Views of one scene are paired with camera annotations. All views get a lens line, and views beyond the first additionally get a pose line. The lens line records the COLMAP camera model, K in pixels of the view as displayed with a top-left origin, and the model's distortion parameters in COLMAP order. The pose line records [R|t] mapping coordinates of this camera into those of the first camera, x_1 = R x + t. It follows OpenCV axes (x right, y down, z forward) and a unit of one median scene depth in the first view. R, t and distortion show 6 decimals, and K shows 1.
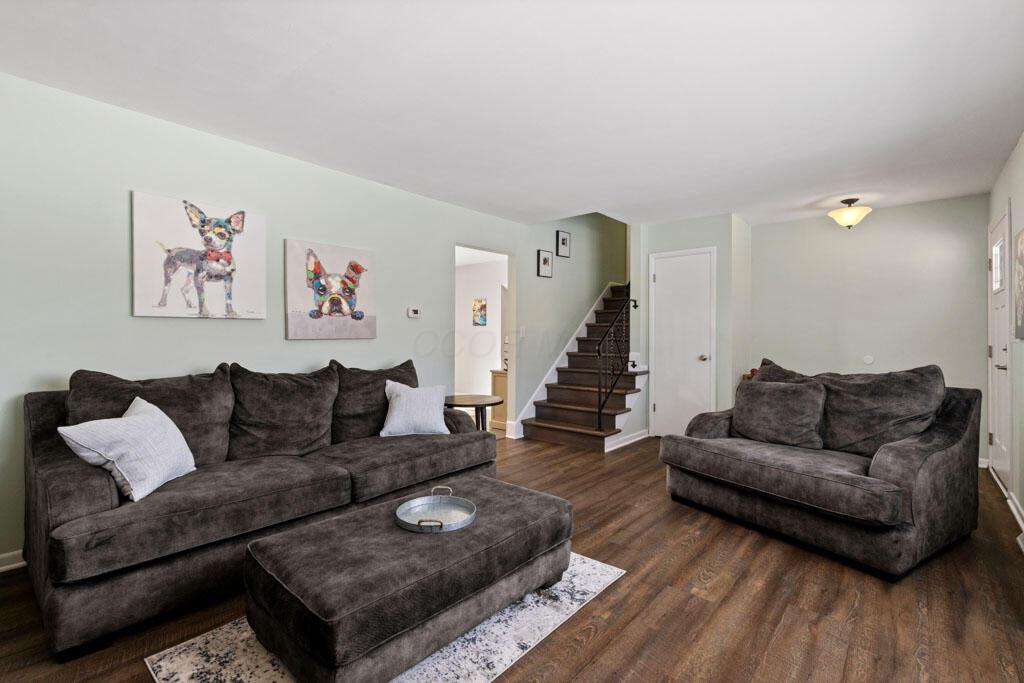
lens RADIAL K [[463.8, 0, 510.9], [0, 463.8, 339.1], [0, 0, 1]] dist [0.005151, 0.000437]
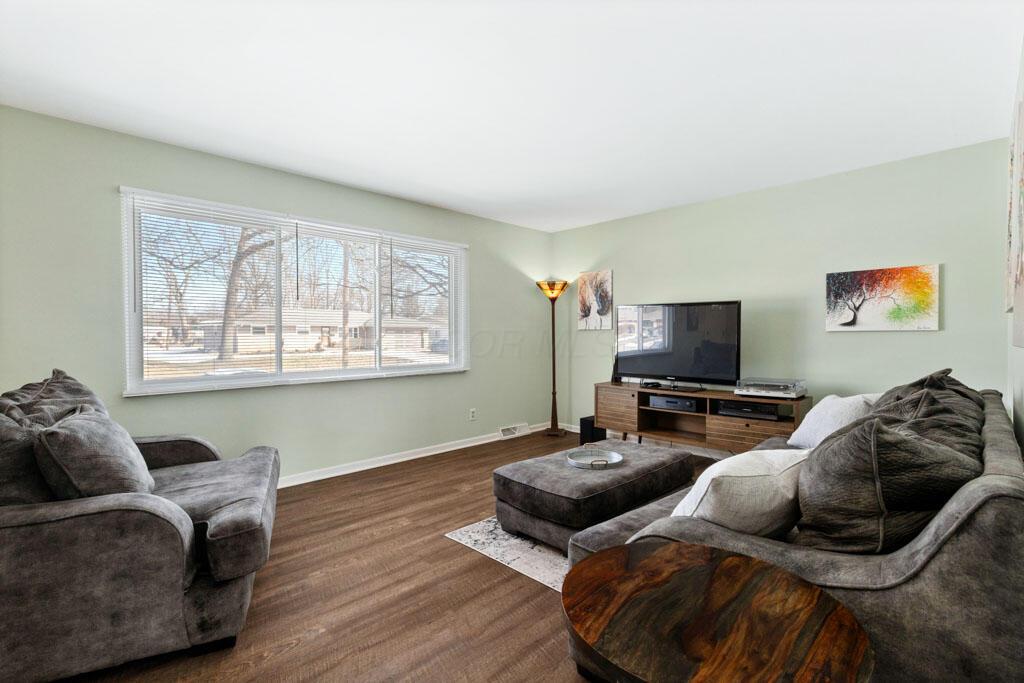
lens RADIAL K [[463.8, 0, 512.0], [0, 463.8, 342.3], [0, 0, 1]] dist [0.005151, 0.000437]
pose [[-0.997365, -0.000524, 0.072549, -0.005859], [0.000948, 0.999795, 0.020249, -0.010013], [-0.072545, 0.020264, -0.997159, 1.448224]]
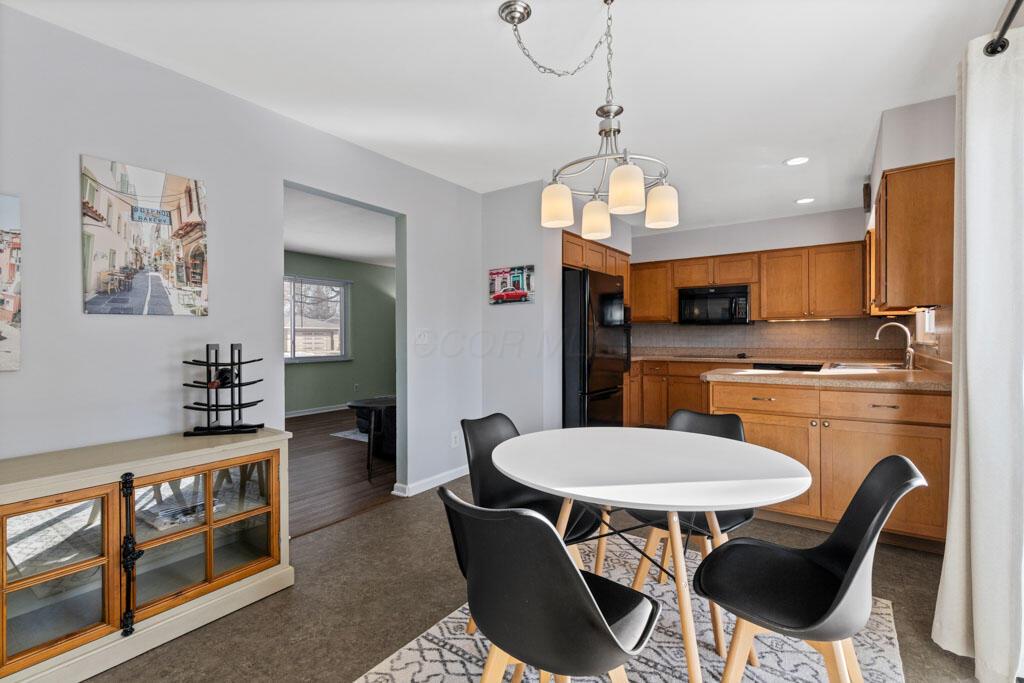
lens RADIAL K [[463.8, 0, 514.1], [0, 463.8, 337.9], [0, 0, 1]] dist [0.005151, 0.000437]
pose [[-0.994444, 0.007493, -0.105003, -0.310268], [0.006439, 0.999925, 0.010373, -0.020984], [0.105073, 0.009639, -0.994418, 2.368498]]
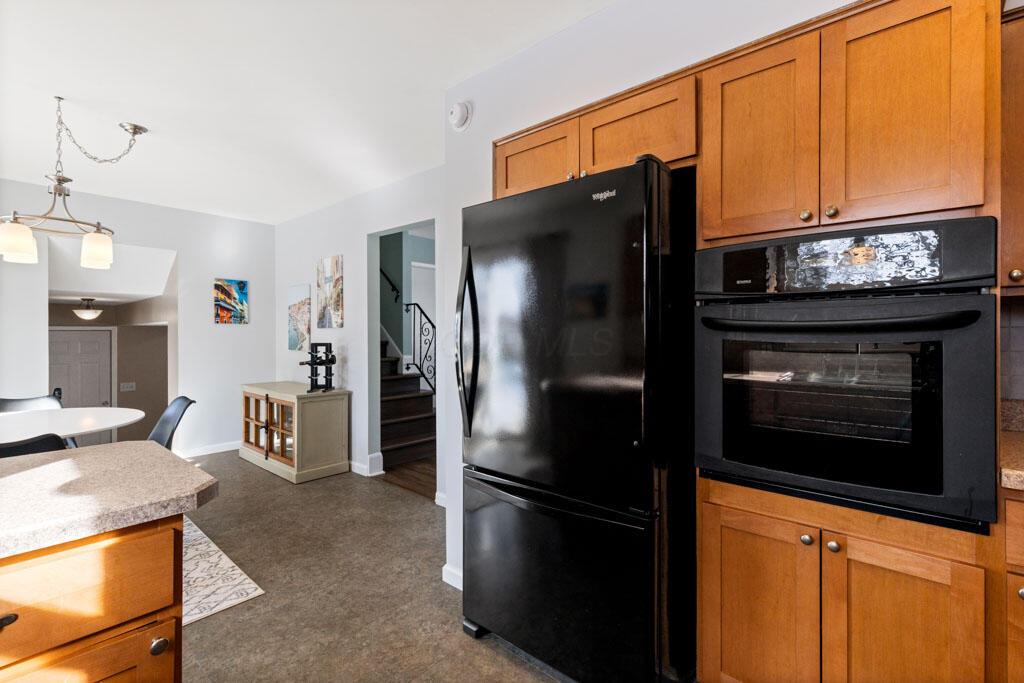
lens RADIAL K [[463.8, 0, 515.1], [0, 463.8, 332.1], [0, 0, 1]] dist [0.005151, 0.000437]
pose [[0.003369, -0.002511, 0.999991, -1.175634], [0.008358, 0.999962, 0.002483, -0.035706], [-0.999959, 0.008349, 0.003390, 1.174067]]
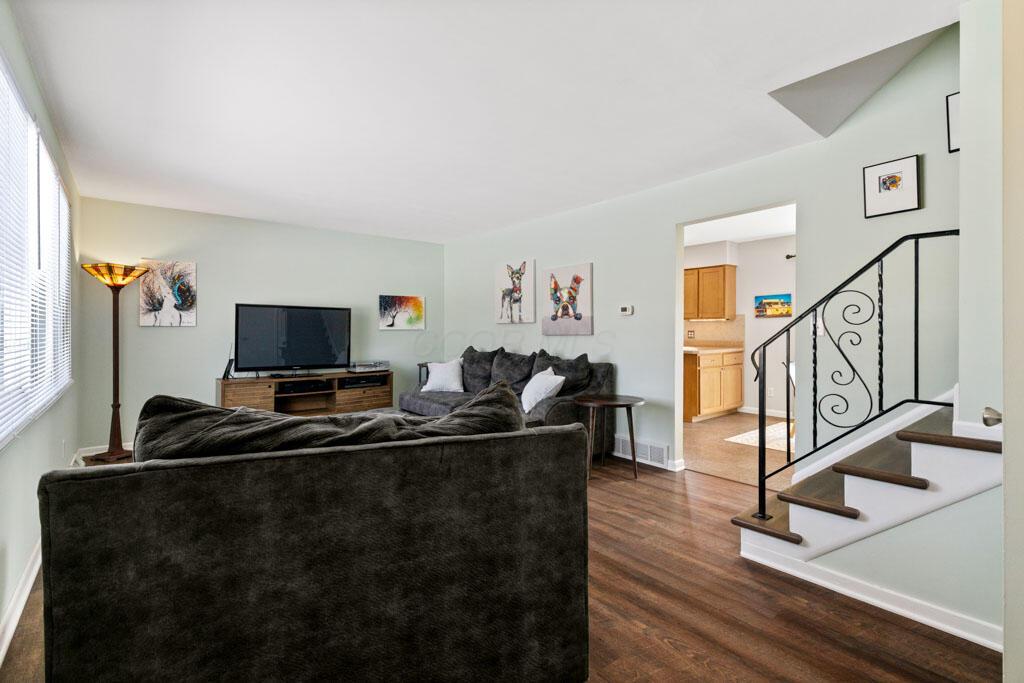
lens RADIAL K [[463.8, 0, 515.1], [0, 463.8, 334.1], [0, 0, 1]] dist [0.005151, 0.000437]
pose [[-0.170591, 0.006465, -0.985321, 1.034805], [-0.005326, 0.999958, 0.007483, -0.012607], [0.985327, 0.006524, -0.170550, 1.132153]]
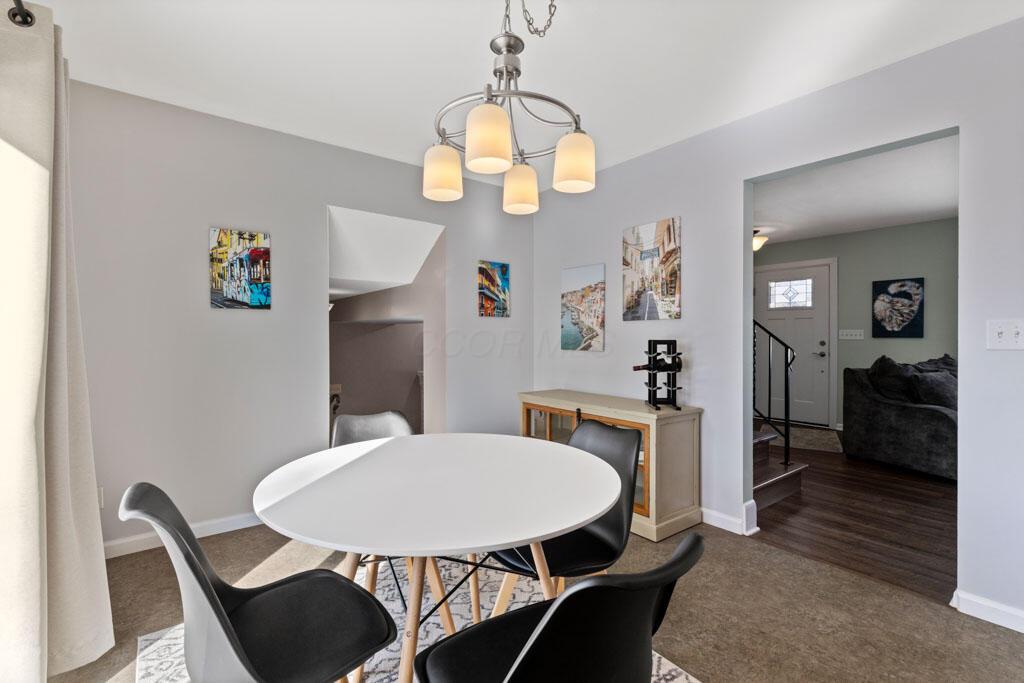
lens RADIAL K [[463.8, 0, 512.2], [0, 463.8, 338.8], [0, 0, 1]] dist [0.005151, 0.000437]
pose [[0.196073, -0.009027, 0.980548, -0.869120], [0.007020, 0.999945, 0.007802, -0.019339], [-0.980564, 0.005354, 0.196125, 1.782614]]
